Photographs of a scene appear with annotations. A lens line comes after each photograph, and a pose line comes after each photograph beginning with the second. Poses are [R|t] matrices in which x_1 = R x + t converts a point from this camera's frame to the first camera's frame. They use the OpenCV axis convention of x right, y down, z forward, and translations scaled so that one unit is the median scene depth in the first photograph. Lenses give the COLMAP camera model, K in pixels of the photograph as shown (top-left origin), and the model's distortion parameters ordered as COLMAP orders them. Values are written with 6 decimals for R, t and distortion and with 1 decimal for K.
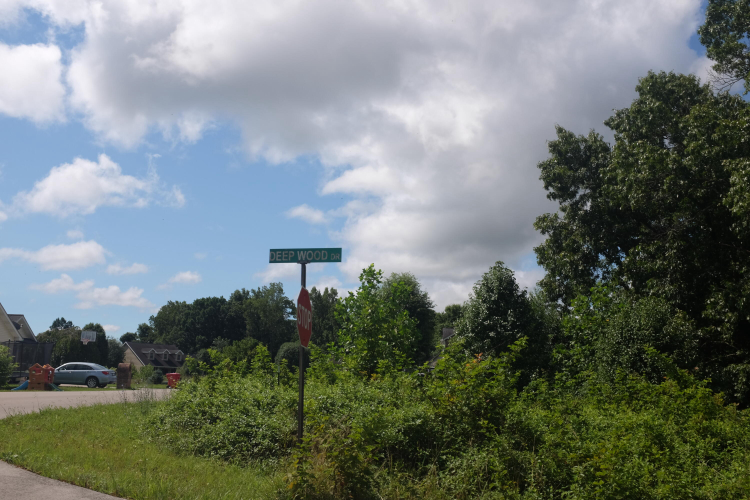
lens RADIAL K [[762.1, 0, 375.8], [0, 762.1, 249.9], [0, 0, 1]] dist [-0.060683, 0.000000]
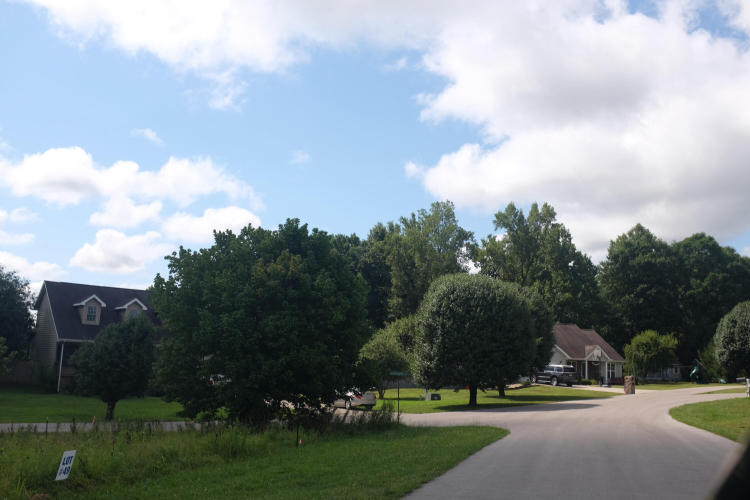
lens RADIAL K [[762.1, 0, 374.7], [0, 762.1, 249.6], [0, 0, 1]] dist [-0.060683, 0.000000]
pose [[0.969667, -0.026279, -0.243014, -0.042436], [0.029193, 0.999539, 0.008396, 0.070324], [0.242681, -0.015236, 0.969986, 0.432235]]
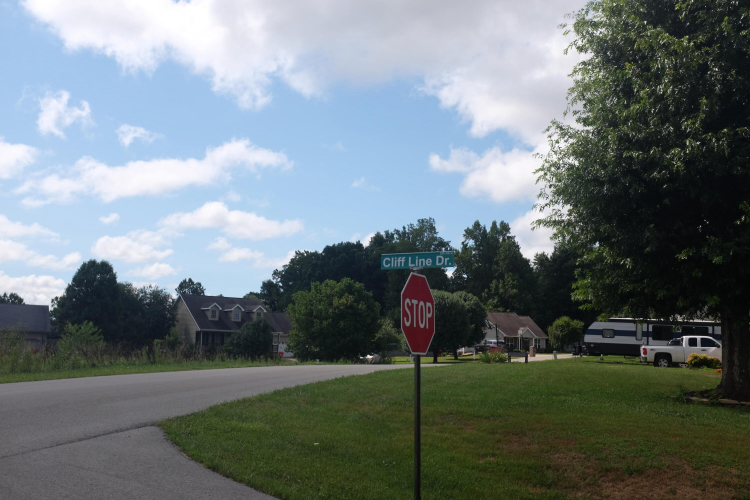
lens RADIAL K [[762.1, 0, 374.1], [0, 762.1, 251.1], [0, 0, 1]] dist [-0.060683, 0.000000]
pose [[0.970663, -0.031608, -0.238359, -0.004401], [0.041667, 0.998436, 0.037280, 0.043910], [0.236808, -0.046118, 0.970461, 0.262906]]
